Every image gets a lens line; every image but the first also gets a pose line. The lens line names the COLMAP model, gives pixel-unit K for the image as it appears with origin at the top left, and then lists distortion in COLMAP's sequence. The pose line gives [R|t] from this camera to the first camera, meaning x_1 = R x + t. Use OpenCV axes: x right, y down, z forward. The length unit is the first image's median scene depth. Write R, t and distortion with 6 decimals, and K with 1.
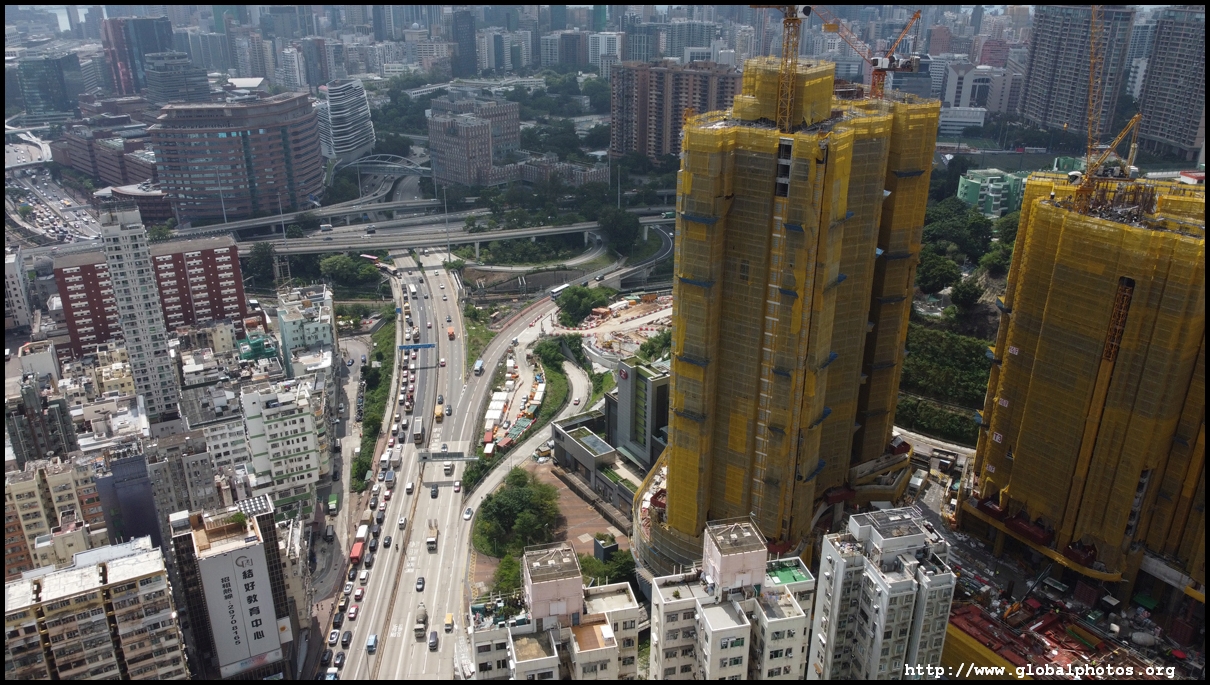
lens RADIAL K [[904.8, 0, 601.1], [0, 904.8, 338.8], [0, 0, 1]] dist [0.005553, -0.010344]
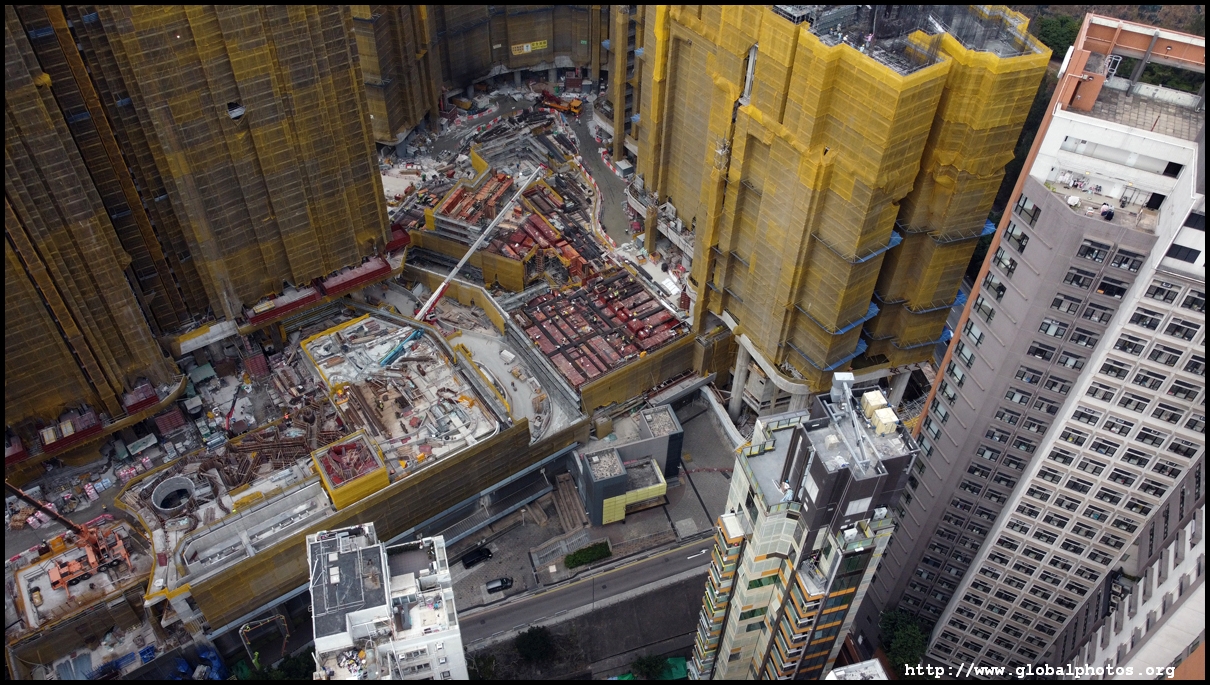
lens RADIAL K [[904.8, 0, 597.3], [0, 904.8, 341.0], [0, 0, 1]] dist [0.005553, -0.010344]
pose [[-0.033862, -0.707357, 0.706045, -0.003027], [0.371763, 0.646841, 0.665874, -0.049973], [-0.927710, 0.285029, 0.241066, 0.120962]]
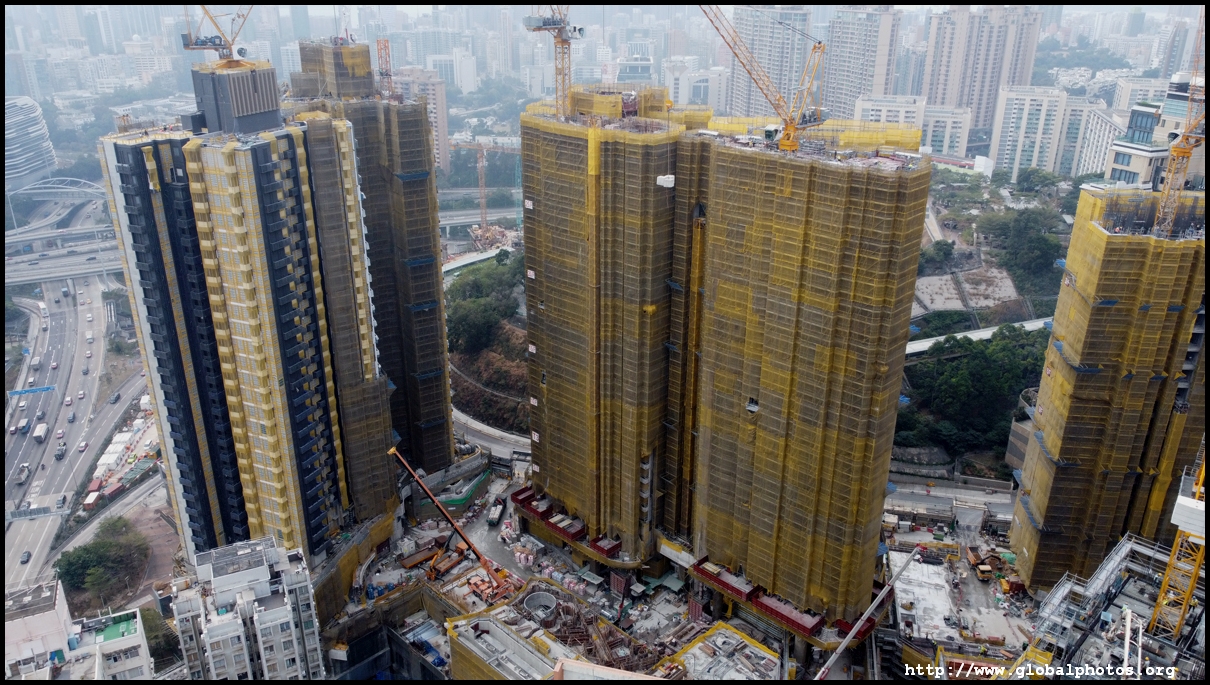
lens RADIAL K [[904.8, 0, 595.5], [0, 904.8, 329.0], [0, 0, 1]] dist [0.005553, -0.010344]
pose [[0.976209, -0.081661, 0.200866, 0.096168], [0.085071, 0.996340, -0.008388, 0.001389], [-0.199445, 0.025276, 0.979583, 0.002621]]
